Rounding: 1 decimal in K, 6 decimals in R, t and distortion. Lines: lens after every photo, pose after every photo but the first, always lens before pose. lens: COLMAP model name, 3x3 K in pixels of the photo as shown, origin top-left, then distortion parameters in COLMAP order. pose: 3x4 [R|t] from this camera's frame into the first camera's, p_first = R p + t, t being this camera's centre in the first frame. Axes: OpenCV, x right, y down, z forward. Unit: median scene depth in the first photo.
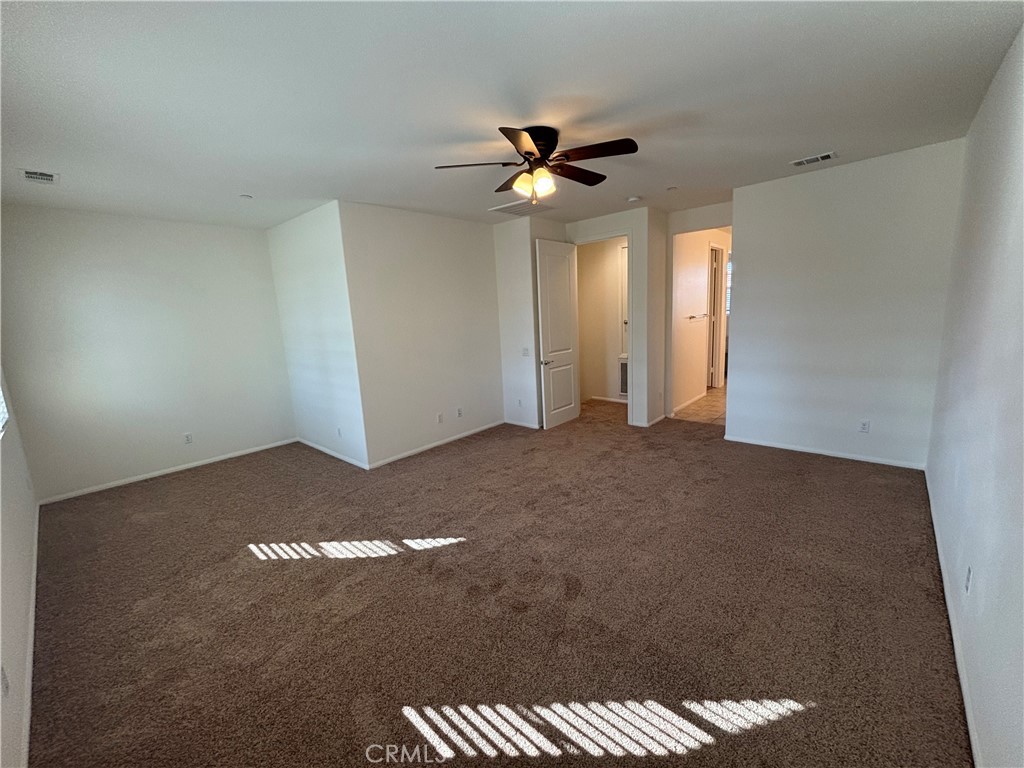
lens RADIAL K [[415.5, 0, 512.0], [0, 415.5, 384.0], [0, 0, 1]] dist [-0.026025, 0.014708]
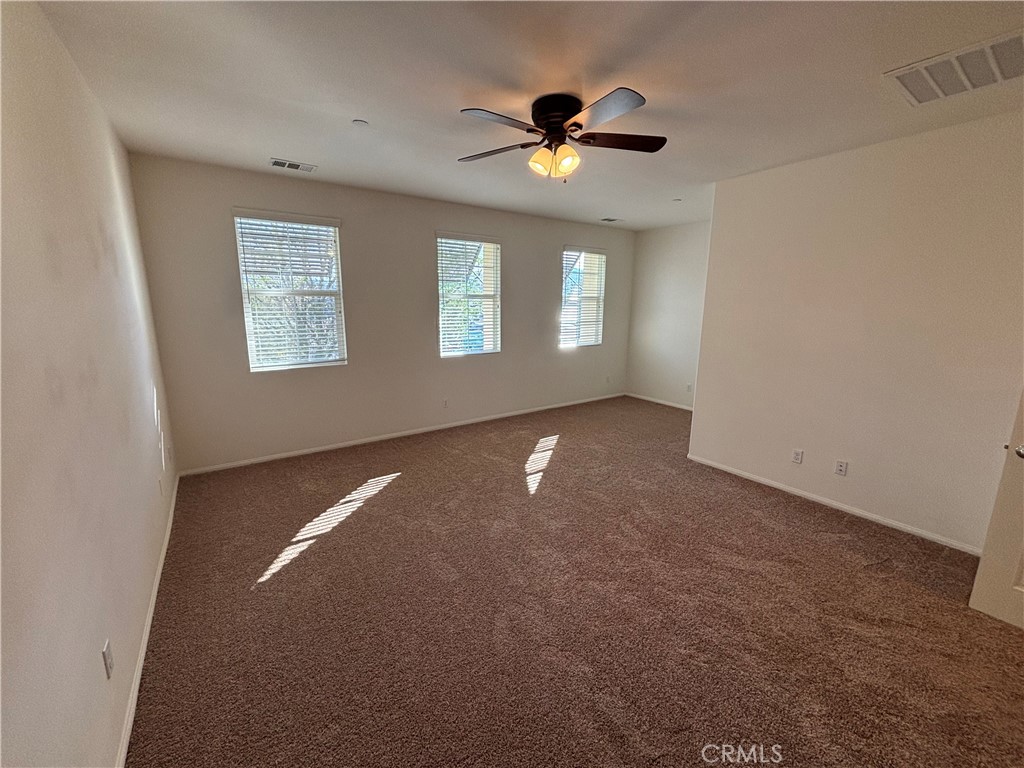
lens RADIAL K [[411.6, 0, 512.0], [0, 411.6, 384.0], [0, 0, 1]] dist [0.001990, -0.000583]
pose [[-0.224529, 0.240653, -0.944284, 0.968305], [-0.170624, 0.944347, 0.281240, -0.253175], [0.959413, 0.224264, -0.170972, 1.104429]]
